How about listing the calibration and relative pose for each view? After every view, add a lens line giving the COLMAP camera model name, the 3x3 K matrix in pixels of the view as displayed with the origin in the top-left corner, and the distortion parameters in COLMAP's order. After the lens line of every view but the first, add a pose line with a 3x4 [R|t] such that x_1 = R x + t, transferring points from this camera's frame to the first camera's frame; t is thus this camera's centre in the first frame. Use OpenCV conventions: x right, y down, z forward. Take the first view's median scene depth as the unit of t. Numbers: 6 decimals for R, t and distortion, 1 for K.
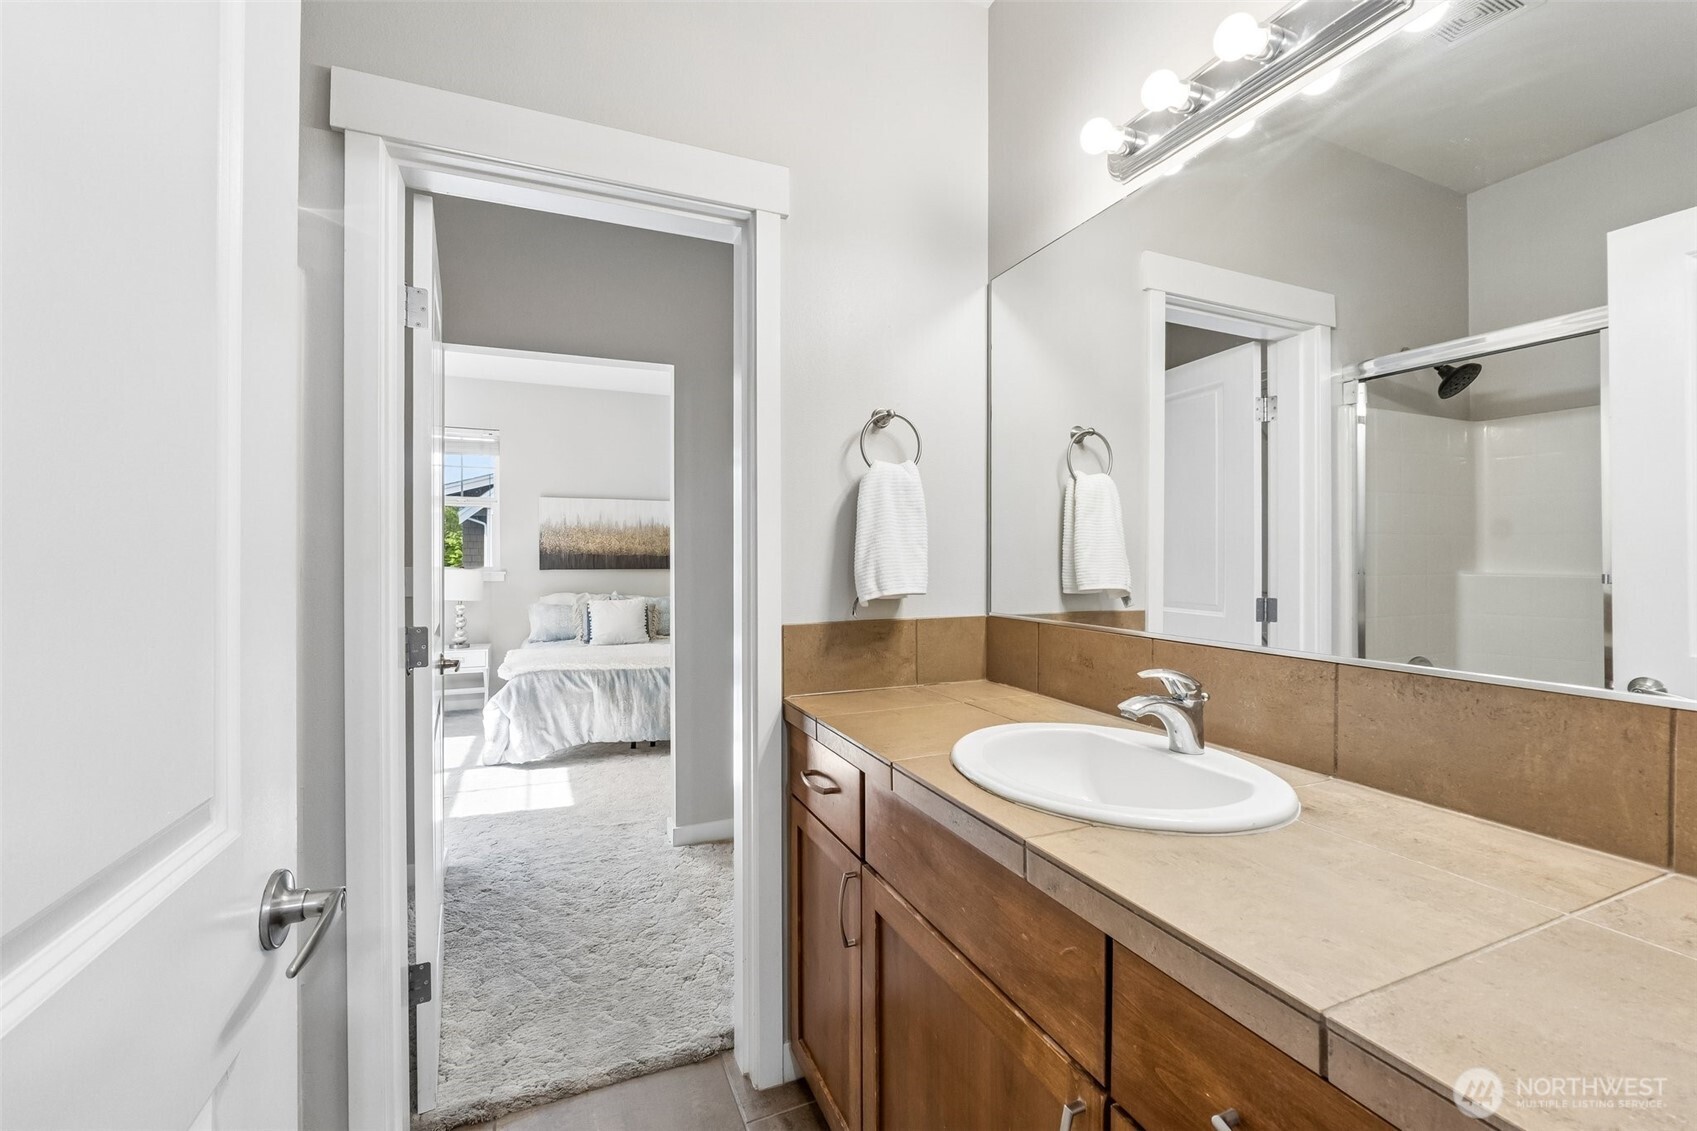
lens RADIAL K [[706.5, 0, 875.7], [0, 706.5, 558.0], [0, 0, 1]] dist [-0.009006, 0.000231]
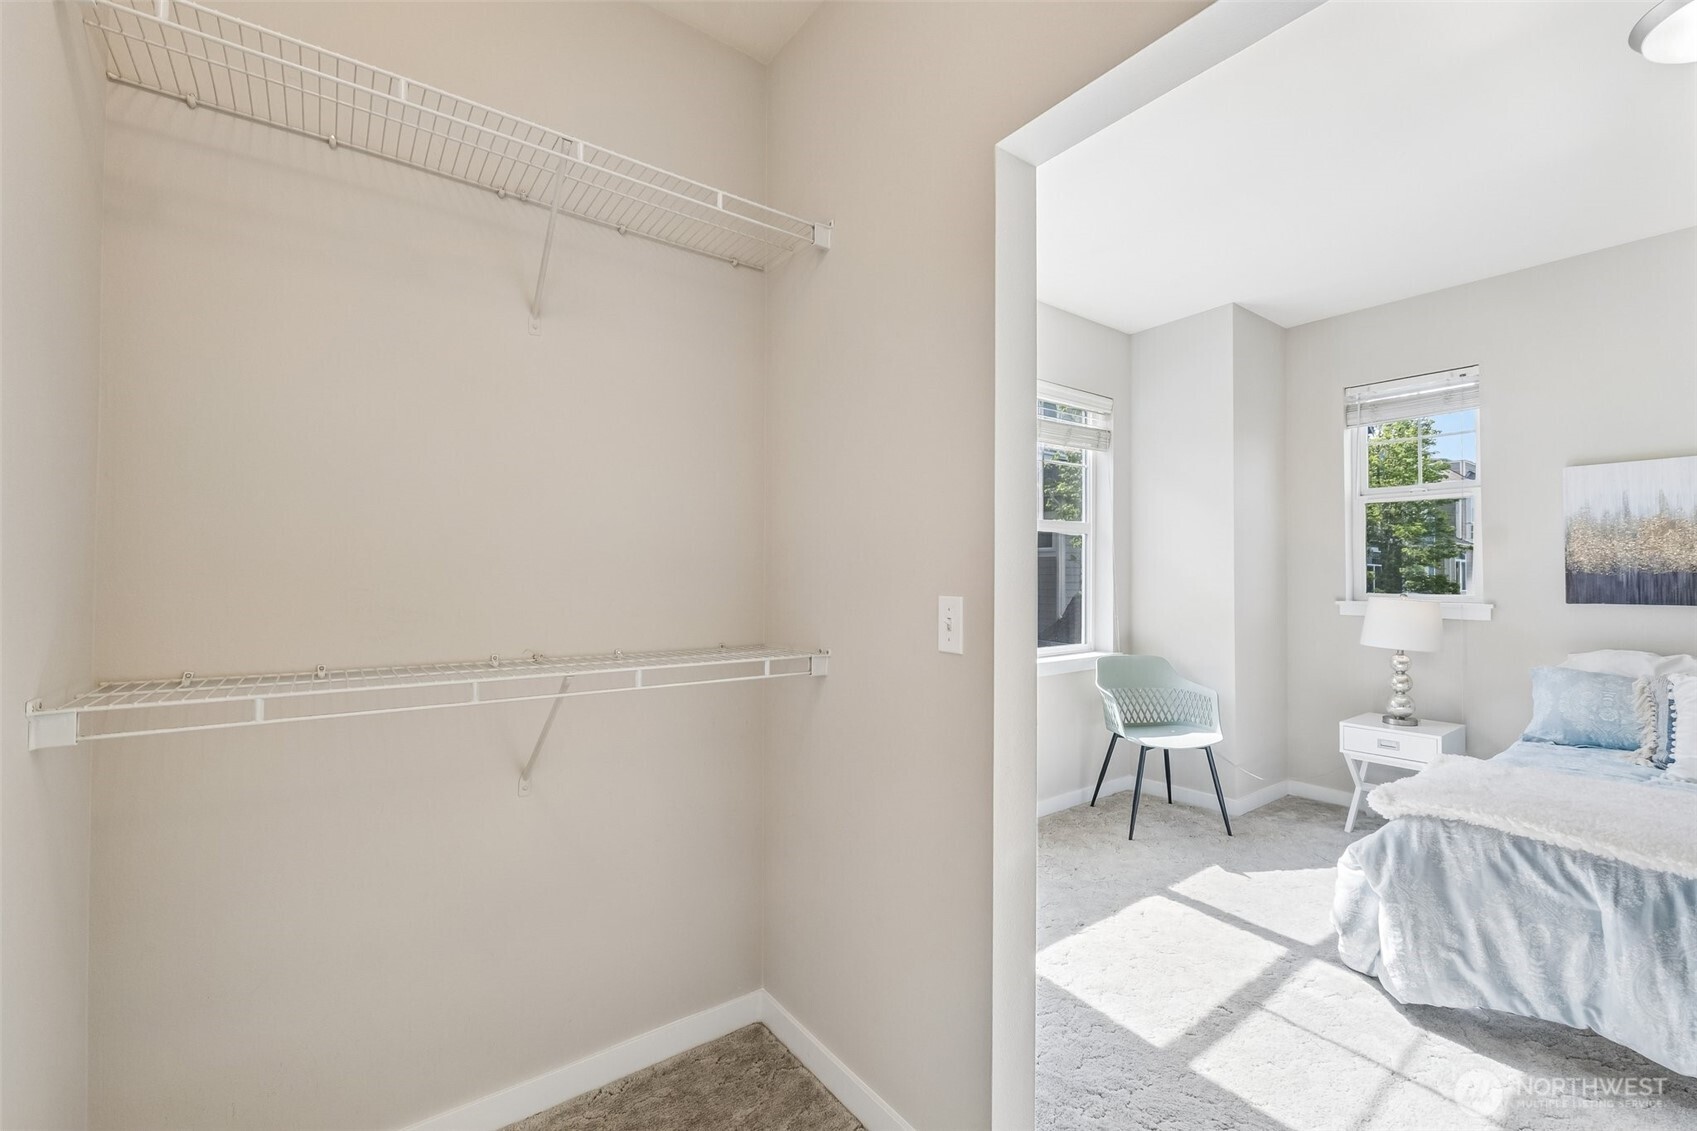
lens RADIAL K [[706.5, 0, 900.1], [0, 706.5, 568.7], [0, 0, 1]] dist [-0.009006, 0.000231]
pose [[0.226092, -0.012948, -0.974020, -0.095281], [-0.002849, 0.999899, -0.013953, -0.000398], [0.974102, 0.005930, 0.226032, 0.498364]]
